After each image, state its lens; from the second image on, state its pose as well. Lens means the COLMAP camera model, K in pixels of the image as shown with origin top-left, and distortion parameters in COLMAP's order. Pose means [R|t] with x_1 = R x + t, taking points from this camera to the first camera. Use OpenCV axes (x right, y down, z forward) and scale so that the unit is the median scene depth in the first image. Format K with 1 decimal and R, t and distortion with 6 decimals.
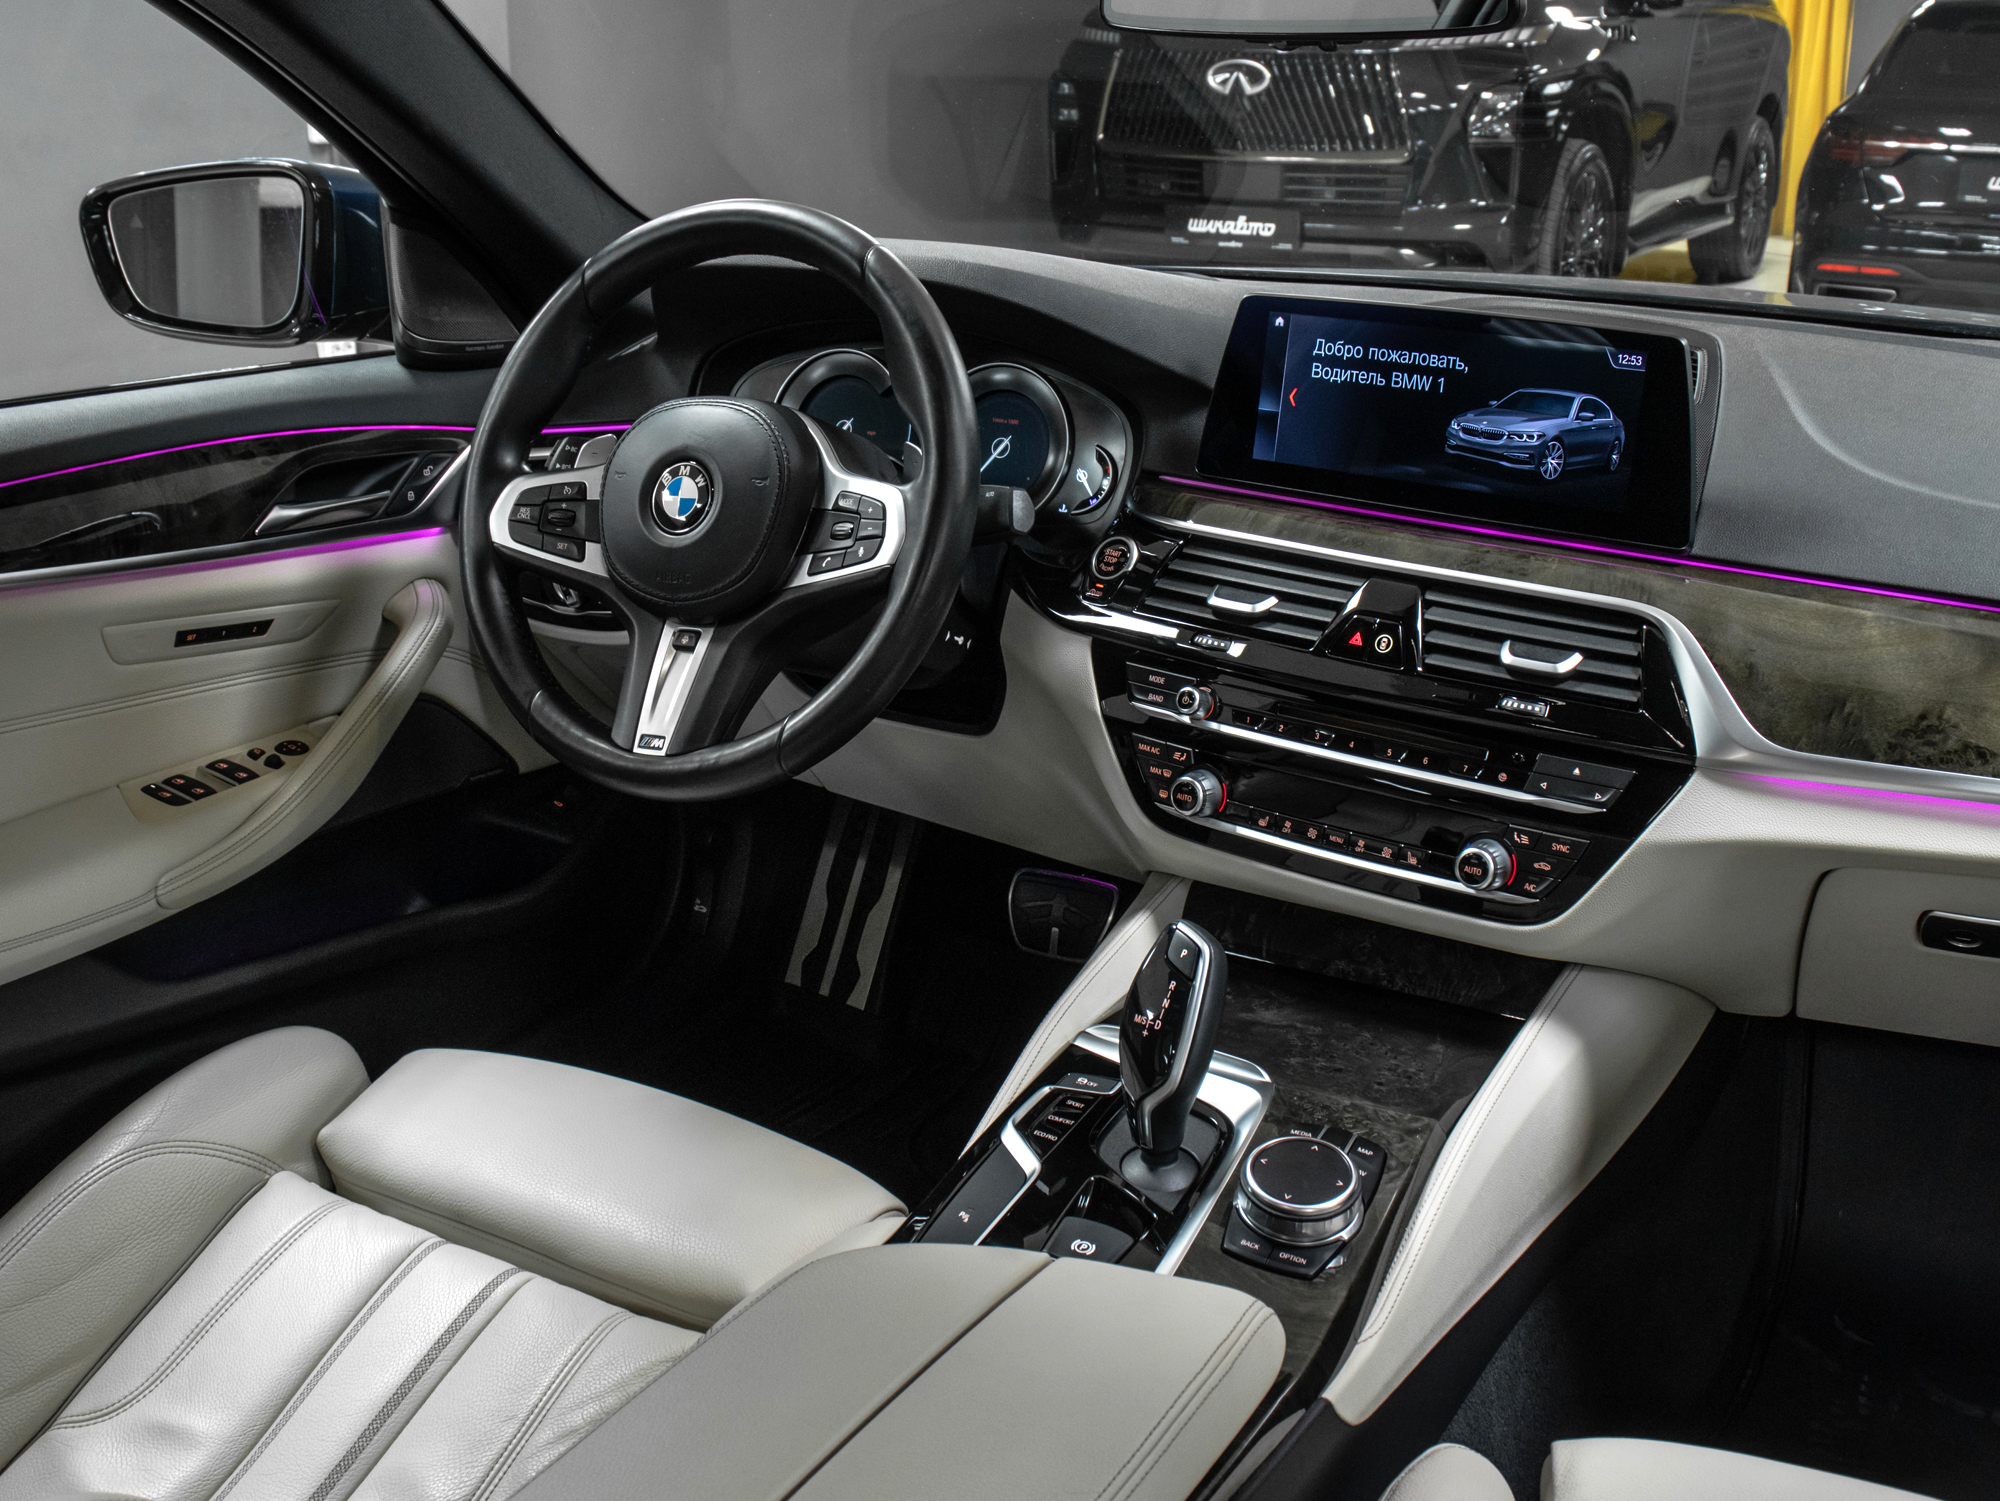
lens RADIAL K [[2098.8, 0, 999.3], [0, 2098.8, 696.5], [0, 0, 1]] dist [-0.138577, 0.010893]
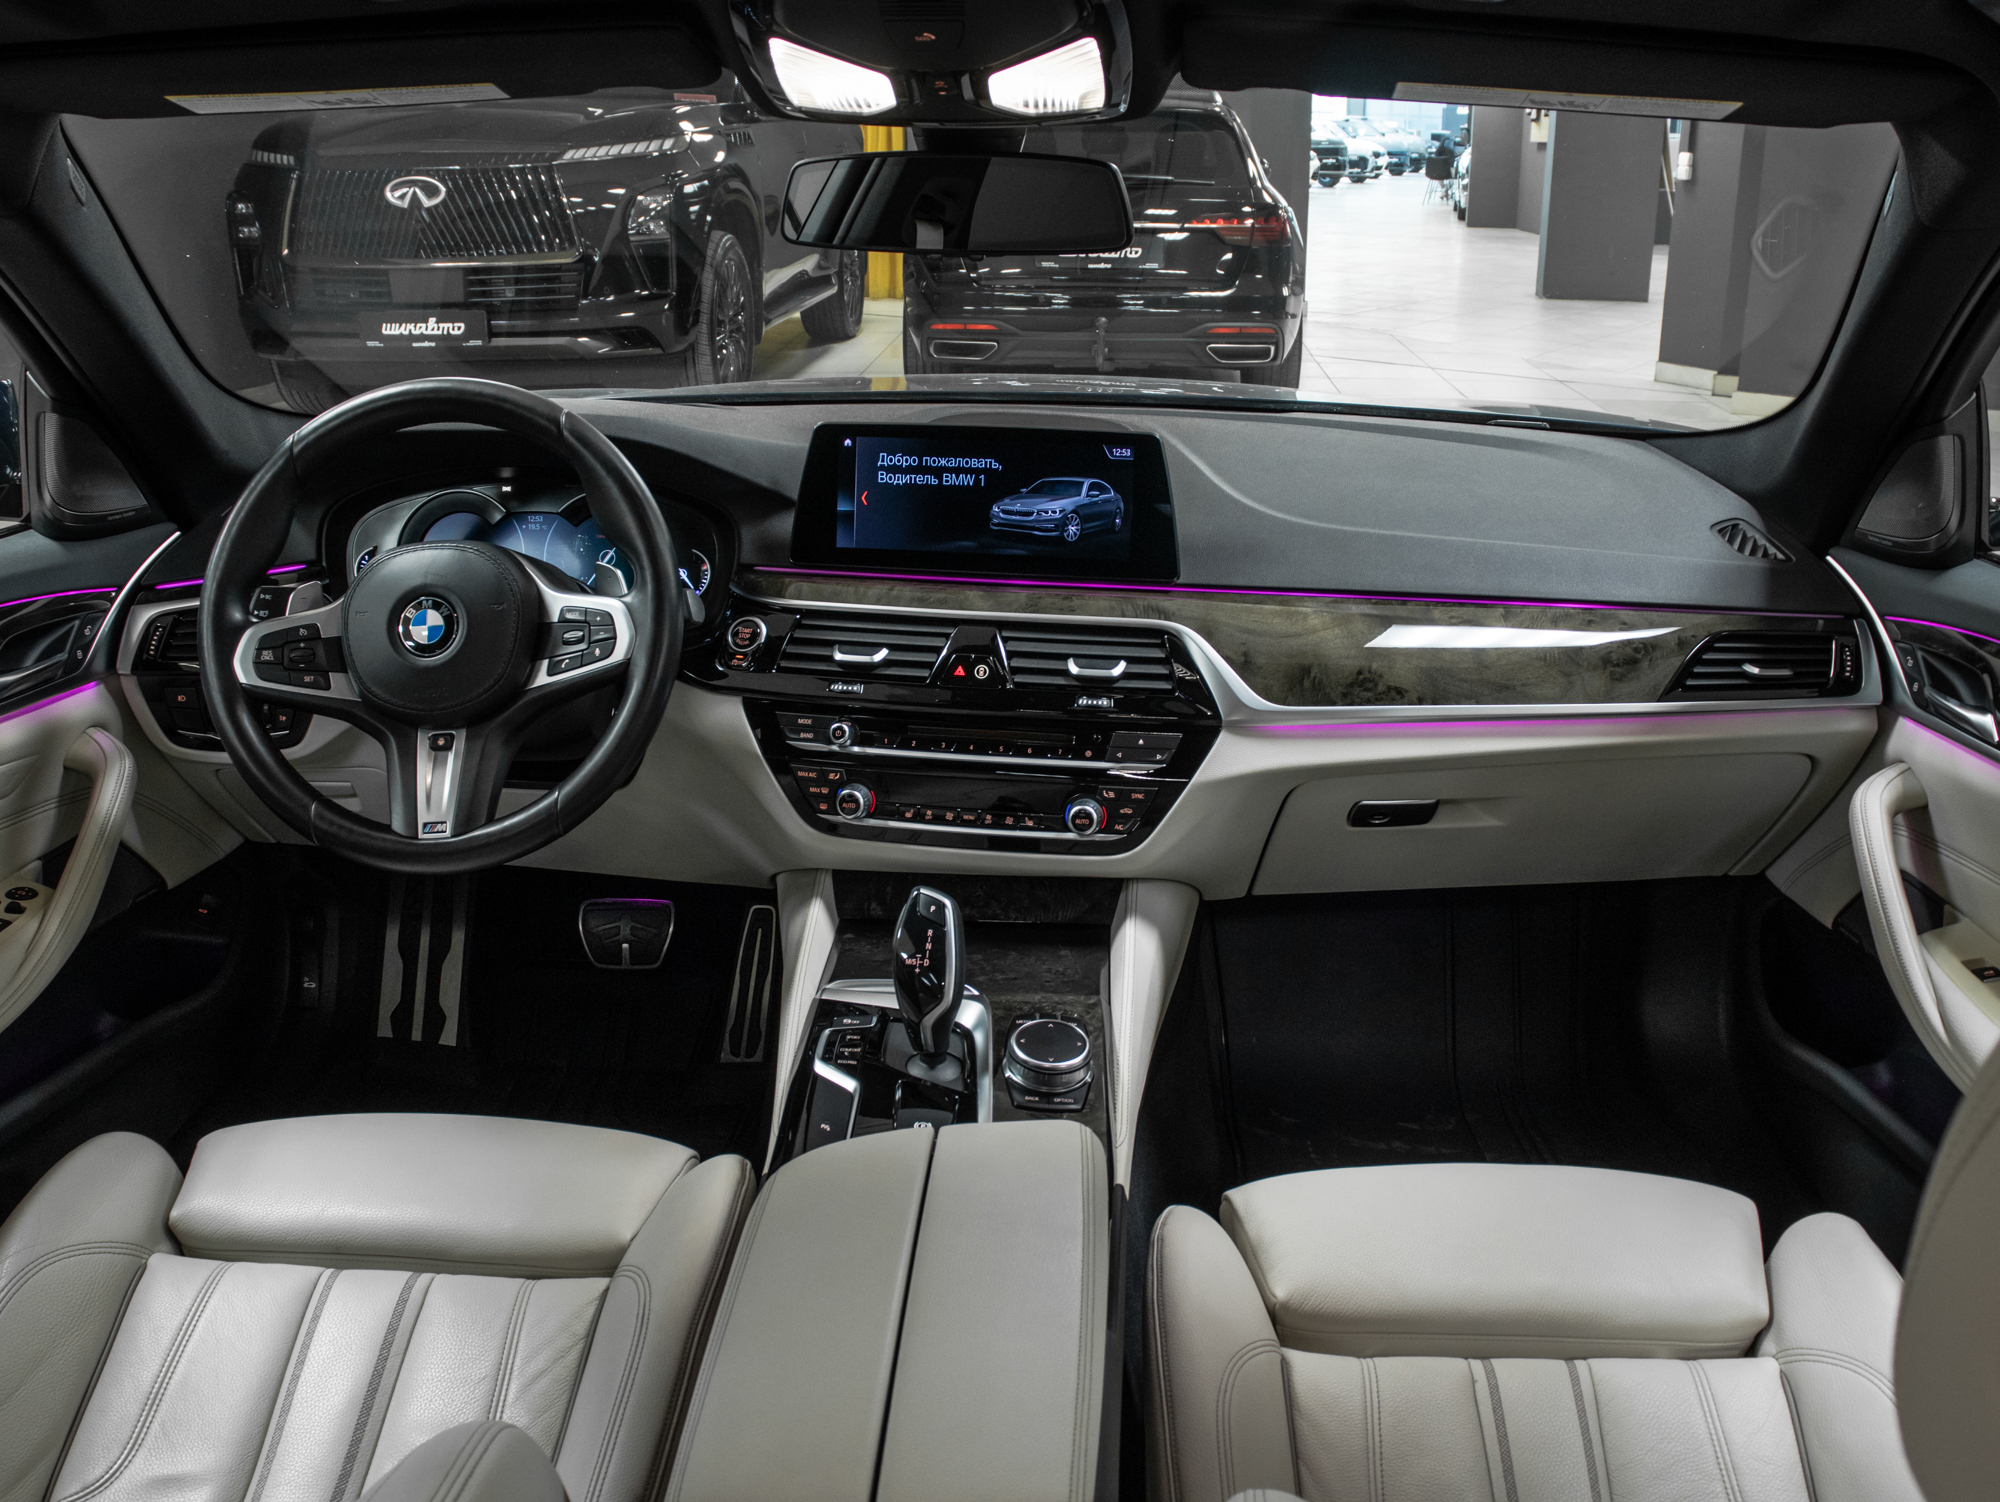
lens RADIAL K [[1944.1, 0, 1000.0], [0, 1944.1, 751.0], [0, 0, 1]] dist [-0.118994, 0.032294]
pose [[0.894102, -0.141314, 0.424985, -0.341698], [0.137033, 0.989726, 0.040803, -0.023203], [-0.426385, 0.021755, 0.904280, -0.157441]]
